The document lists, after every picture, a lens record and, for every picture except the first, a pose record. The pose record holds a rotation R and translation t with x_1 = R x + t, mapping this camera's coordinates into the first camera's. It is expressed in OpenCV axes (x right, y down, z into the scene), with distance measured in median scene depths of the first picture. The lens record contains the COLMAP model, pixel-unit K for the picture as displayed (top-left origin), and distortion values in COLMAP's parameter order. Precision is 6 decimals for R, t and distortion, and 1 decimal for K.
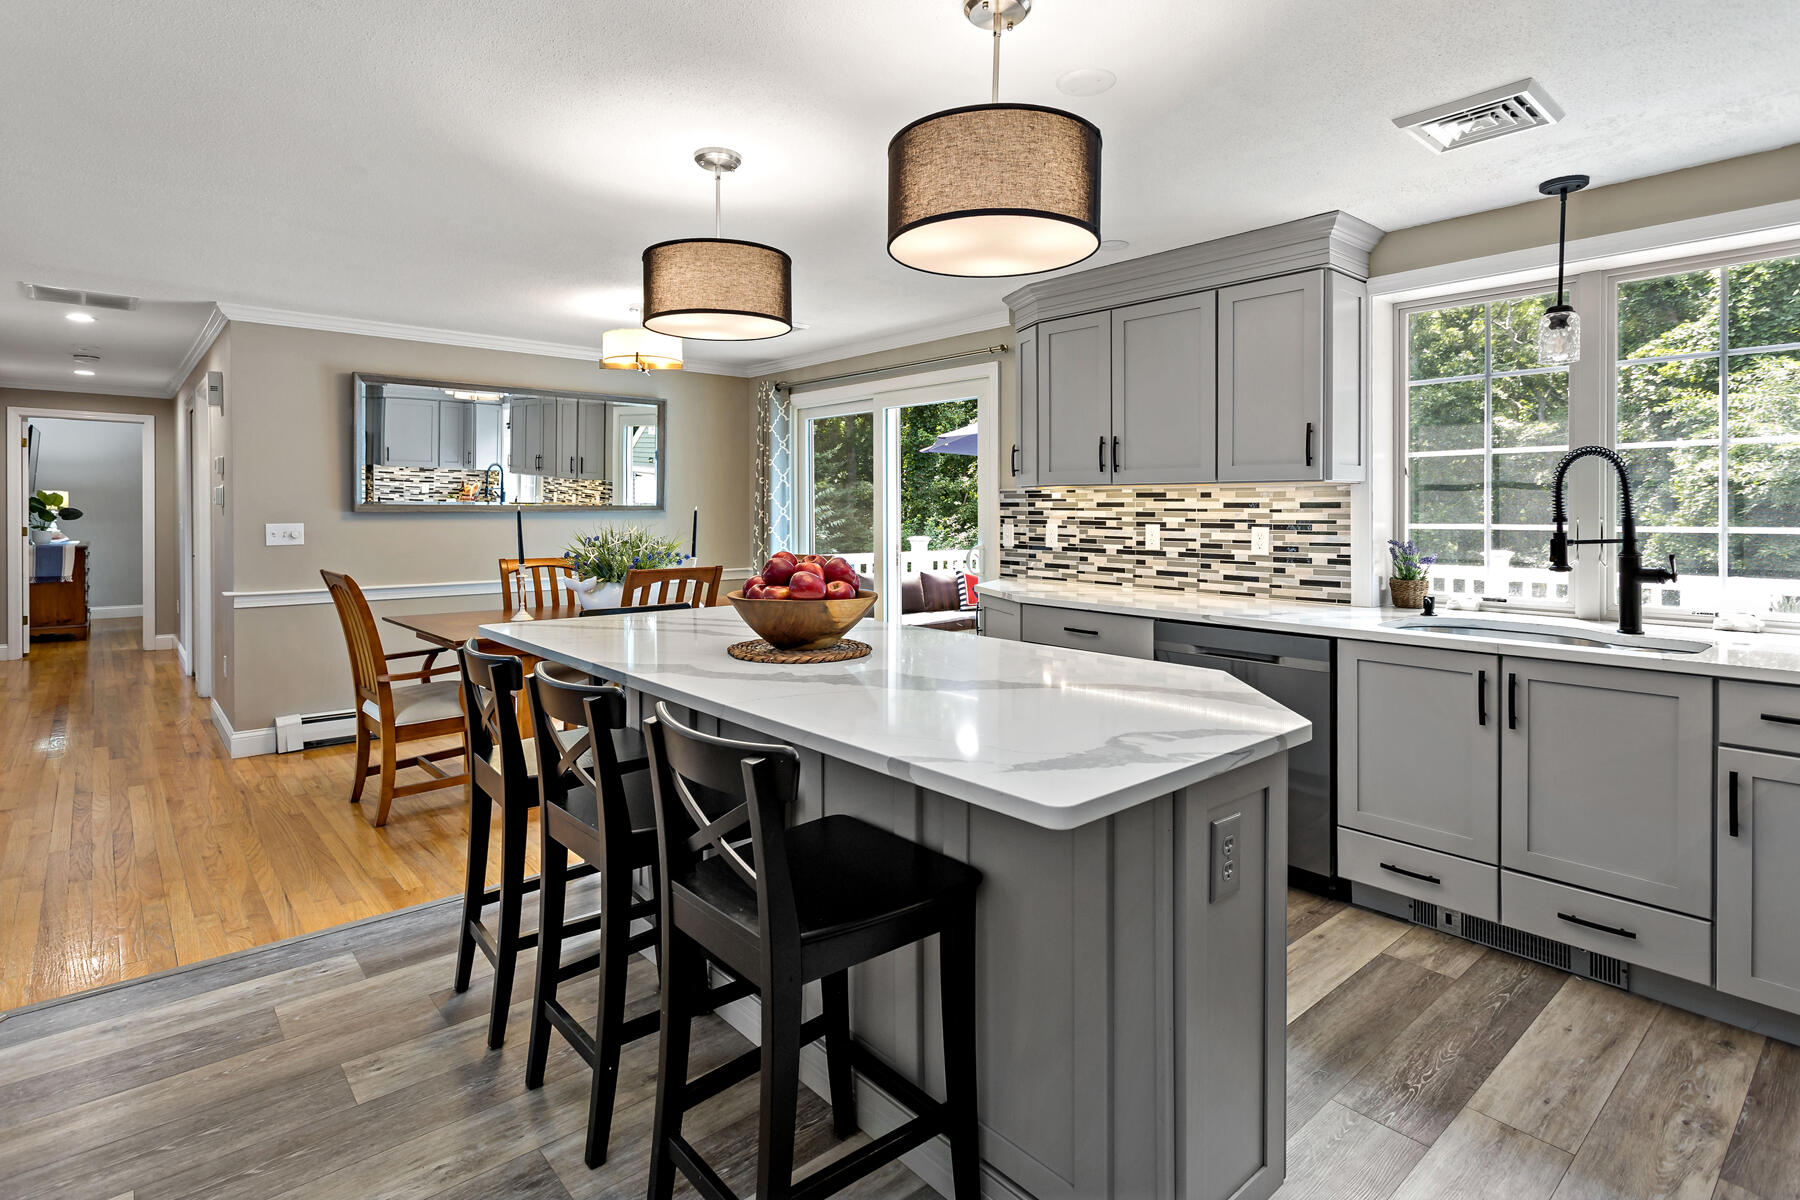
lens RADIAL K [[905.0, 0, 886.4], [0, 905.0, 512.7], [0, 0, 1]] dist [0.001378, 0.001656]
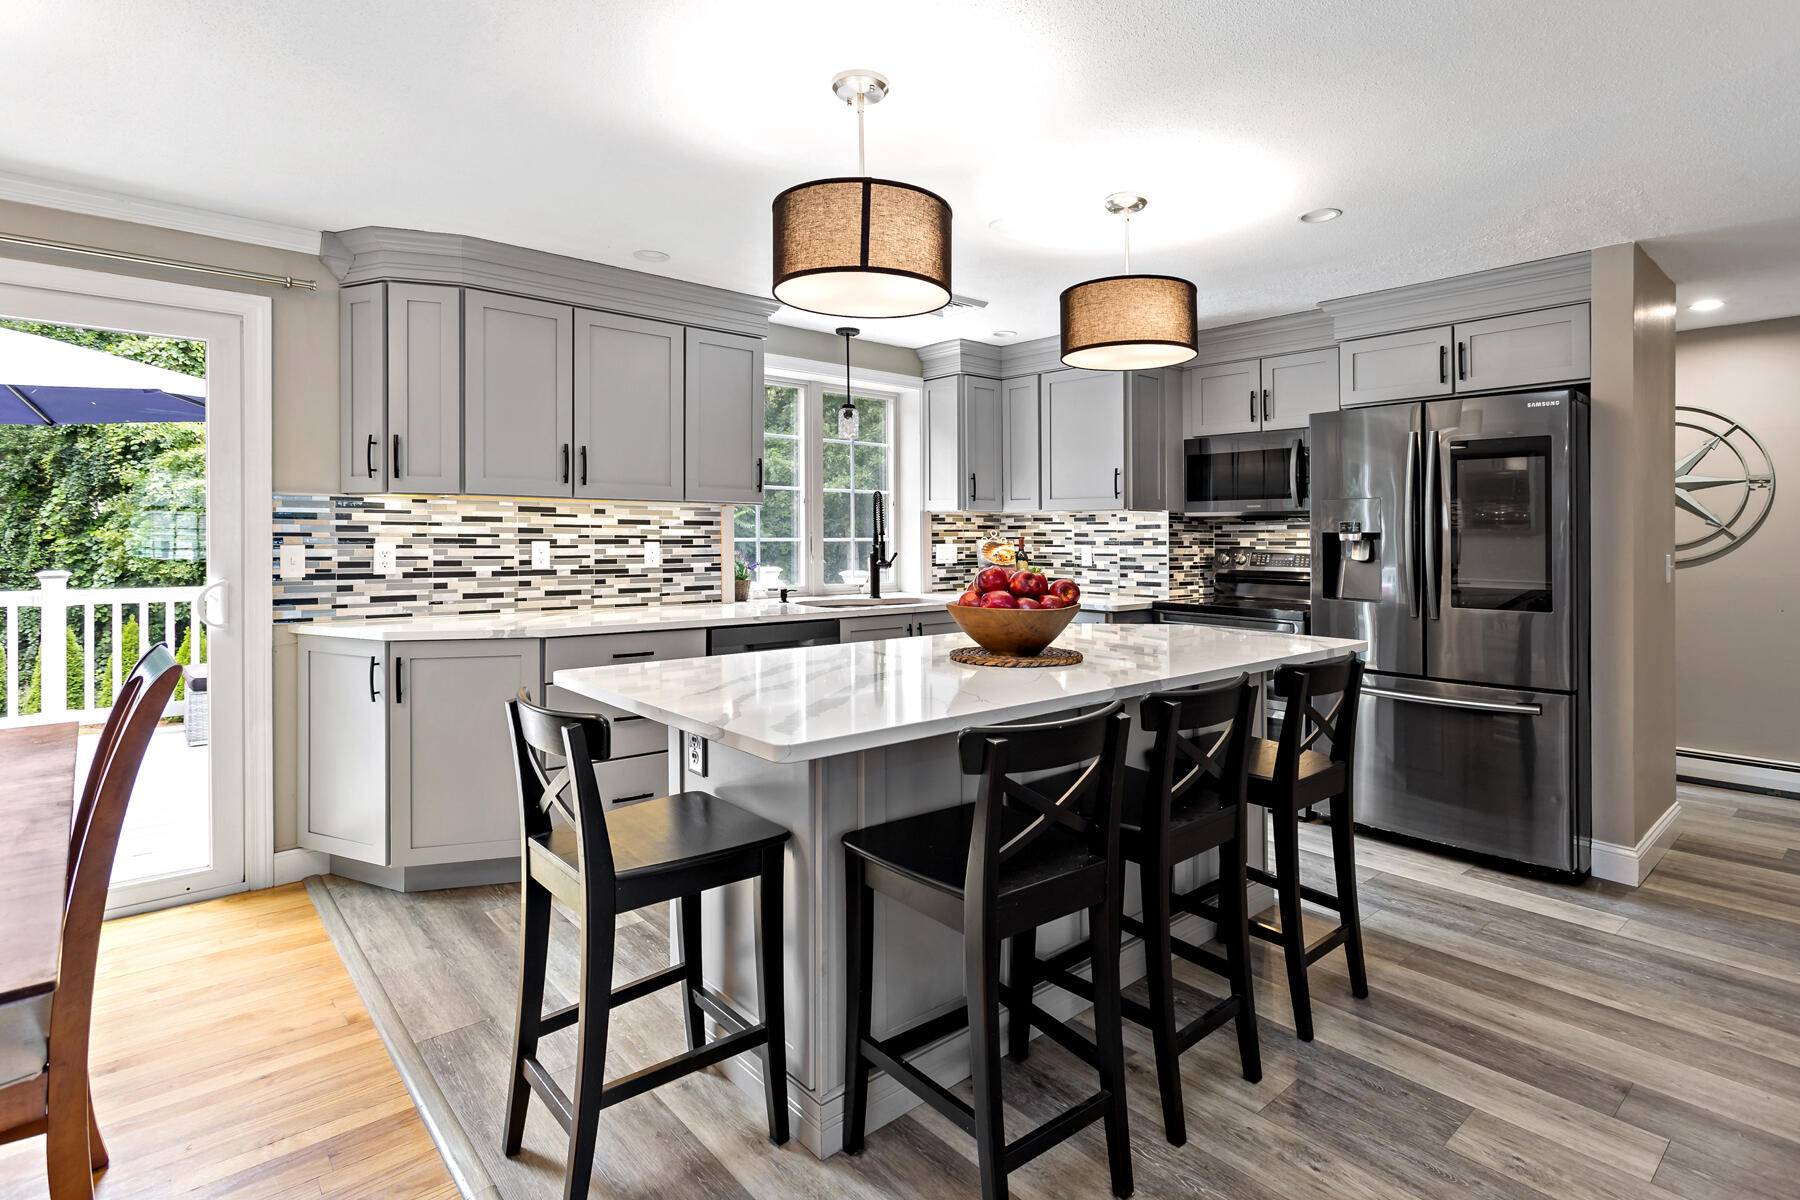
lens RADIAL K [[910.8, 0, 932.4], [0, 910.8, 526.1], [0, 0, 1]] dist [0.003245, 0.000605]
pose [[-0.025265, 0.007116, 0.999655, -0.674659], [-0.001462, 0.999973, -0.007155, 0.003529], [-0.999680, -0.001643, -0.025254, 0.655352]]
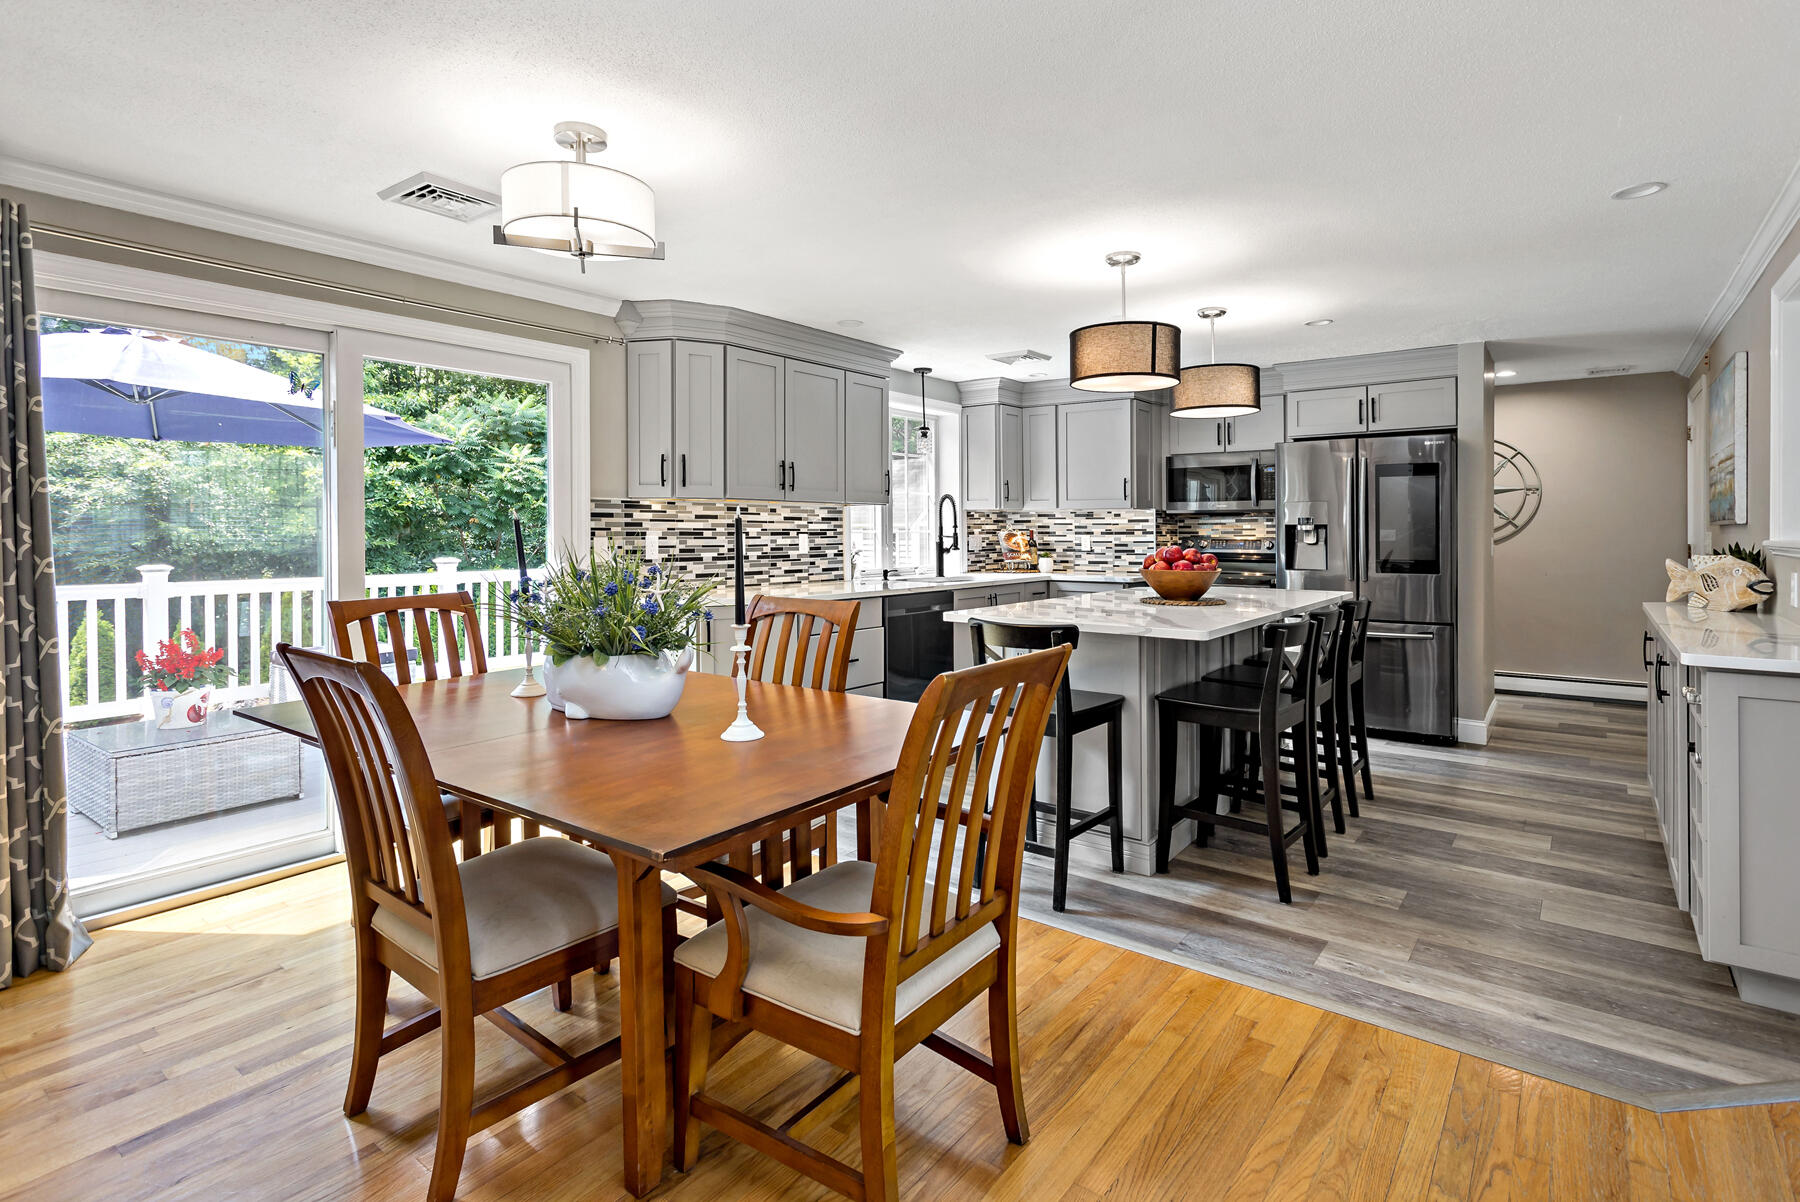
lens RADIAL K [[877.9, 0, 920.2], [0, 877.9, 524.2], [0, 0, 1]] dist [-0.001889, -0.000011]
pose [[-0.202956, 0.002675, 0.979184, -0.938547], [0.003011, 0.999993, -0.002108, 0.003485], [-0.979183, 0.002520, -0.202962, 1.050902]]
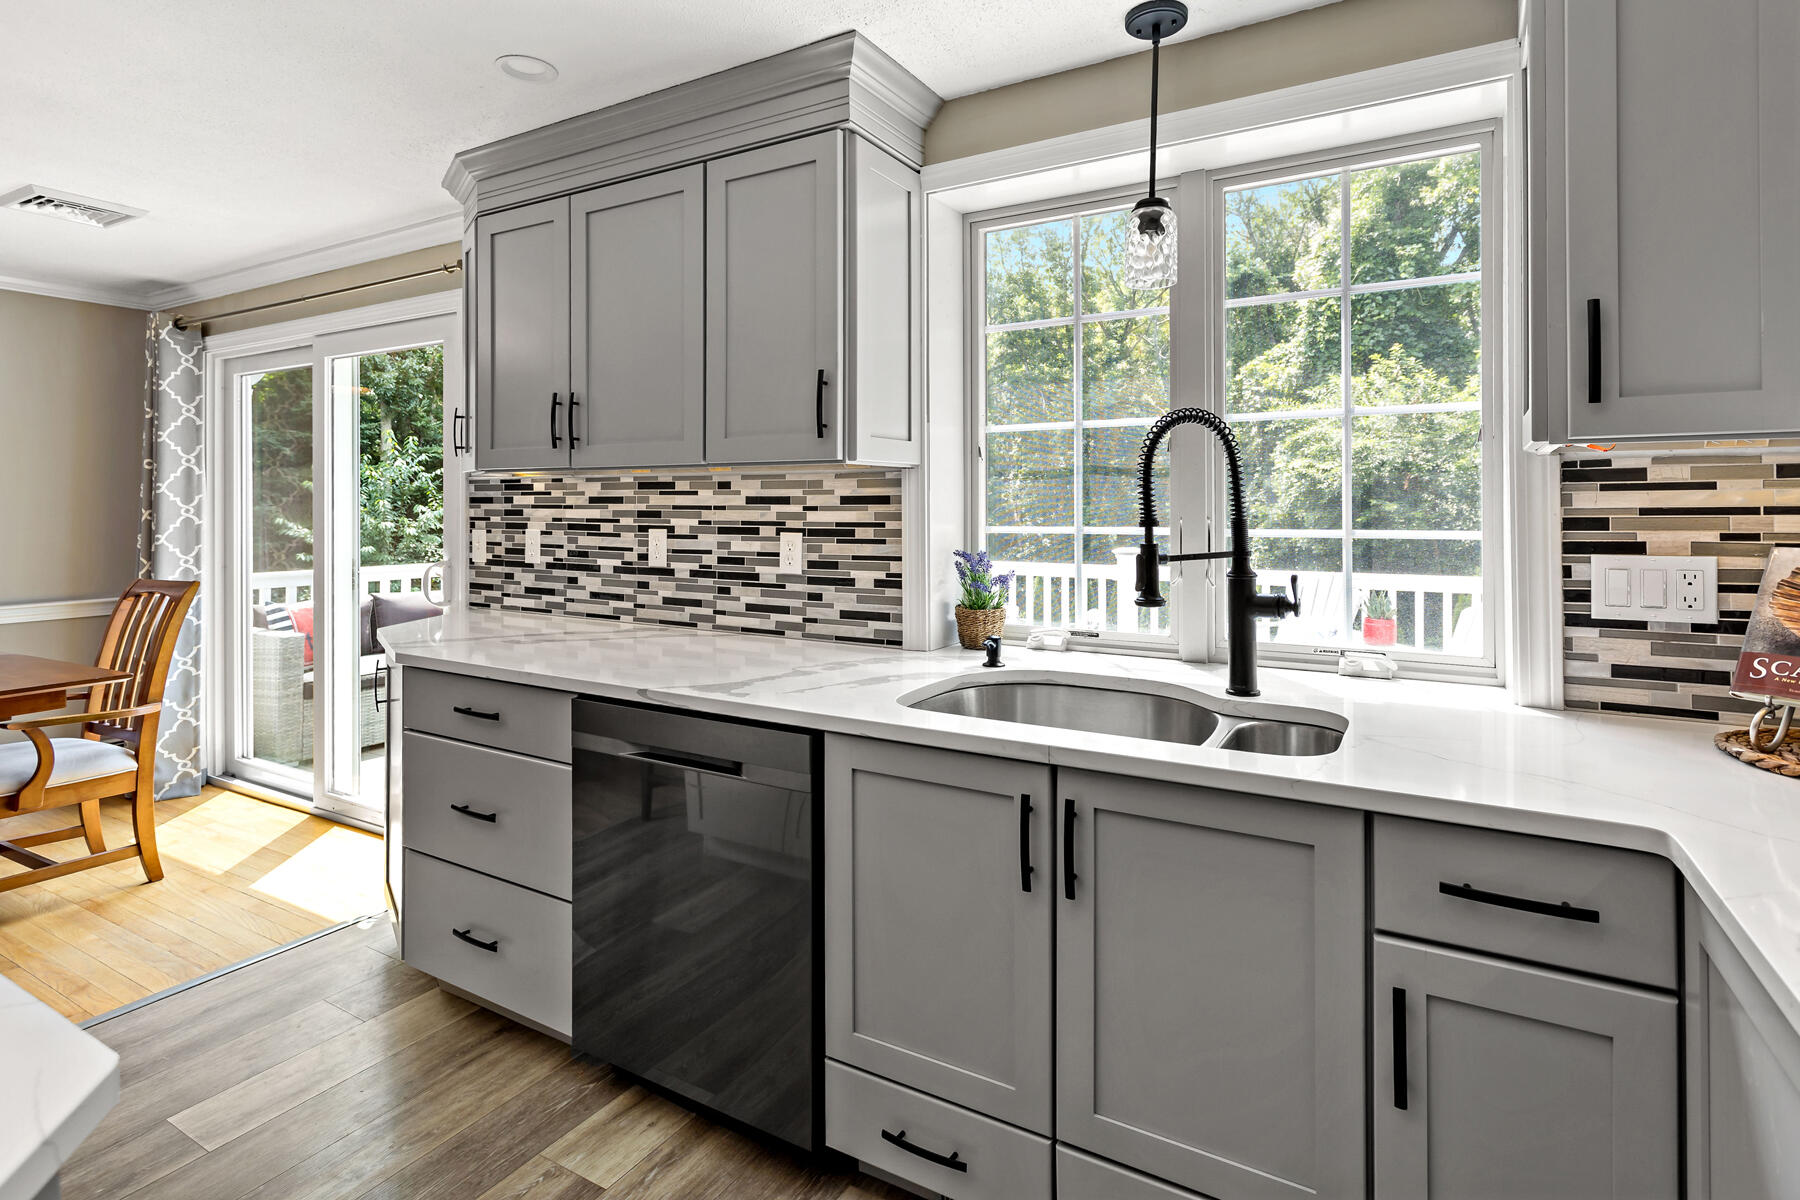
lens RADIAL K [[908.1, 0, 898.3], [0, 908.1, 501.3], [0, 0, 1]] dist [-0.000594, 0.000586]
pose [[0.948044, -0.003086, 0.318125, 0.261018], [0.005123, 0.999971, -0.005565, -0.003265], [-0.318098, 0.006906, 0.948033, 0.316251]]
